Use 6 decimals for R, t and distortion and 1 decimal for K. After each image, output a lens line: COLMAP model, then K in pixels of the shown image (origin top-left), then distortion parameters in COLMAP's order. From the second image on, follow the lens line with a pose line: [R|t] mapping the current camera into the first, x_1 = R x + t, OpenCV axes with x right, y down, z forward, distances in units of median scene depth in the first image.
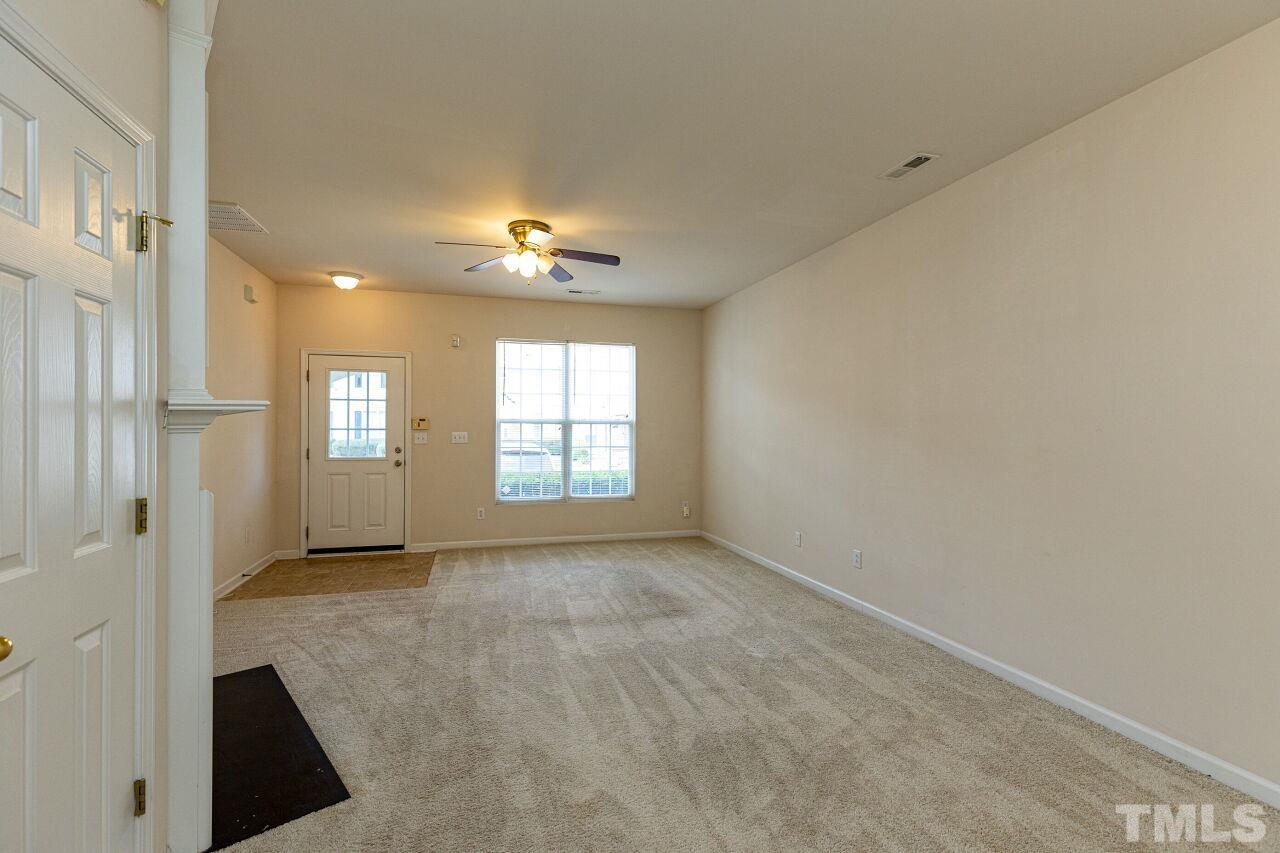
lens RADIAL K [[571.3, 0, 640.0], [0, 571.3, 426.5], [0, 0, 1]] dist [-0.001923, -0.000282]
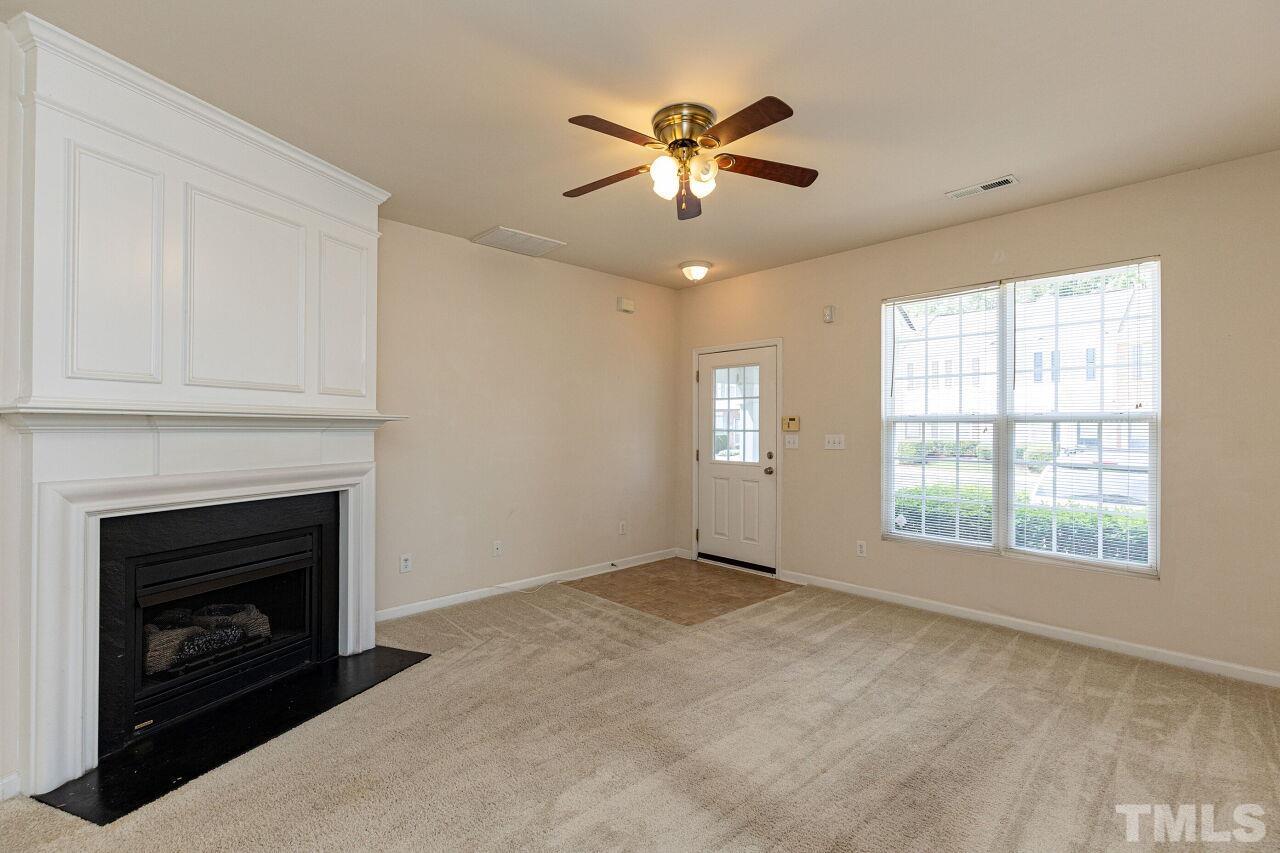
lens RADIAL K [[571.3, 0, 640.0], [0, 571.3, 426.5], [0, 0, 1]] dist [-0.001923, -0.000282]
pose [[0.468556, -0.003128, -0.883428, 0.233498], [0.000961, 0.999995, -0.003031, 0.000924], [0.883433, 0.000572, 0.468557, 0.429730]]
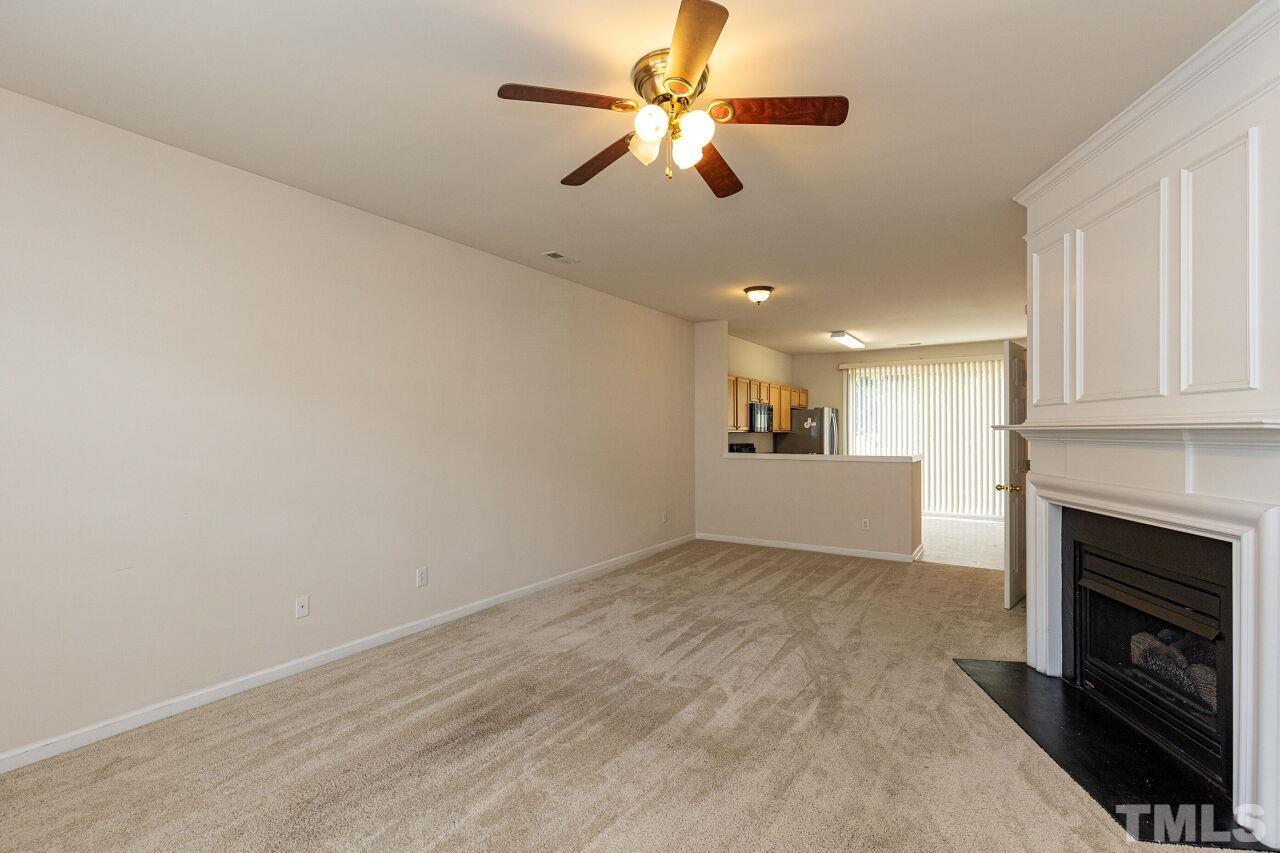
lens RADIAL K [[571.3, 0, 640.0], [0, 571.3, 426.5], [0, 0, 1]] dist [-0.001923, -0.000282]
pose [[-0.645224, 0.005803, 0.763971, -0.393394], [-0.006027, 0.999901, -0.012686, -0.002173], [-0.763970, -0.012790, -0.645125, 0.902875]]
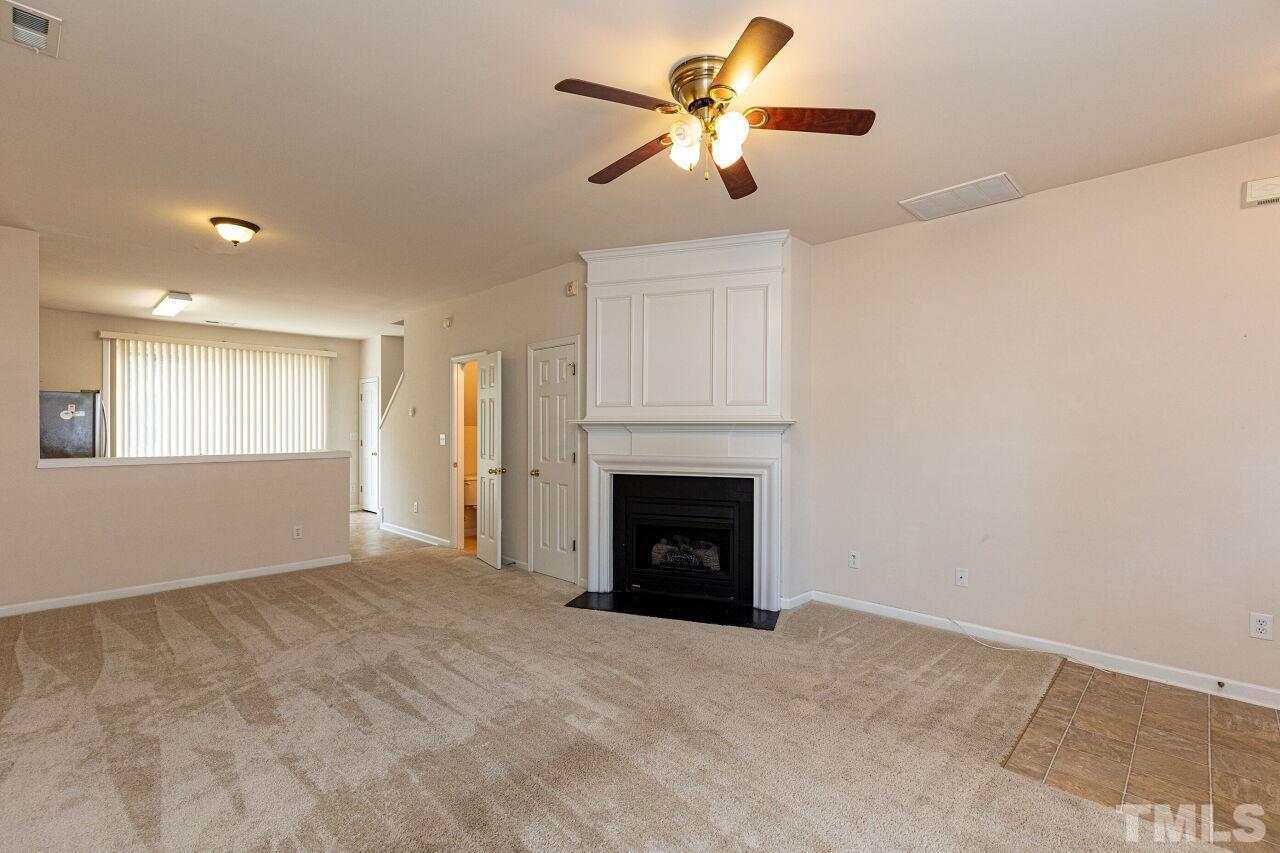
lens RADIAL K [[571.3, 0, 640.0], [0, 571.3, 426.5], [0, 0, 1]] dist [-0.001923, -0.000282]
pose [[-0.873332, -0.005132, -0.487098, 0.089766], [-0.000050, 0.999945, -0.010444, 0.003167], [0.487125, -0.009096, -0.873285, 0.965909]]
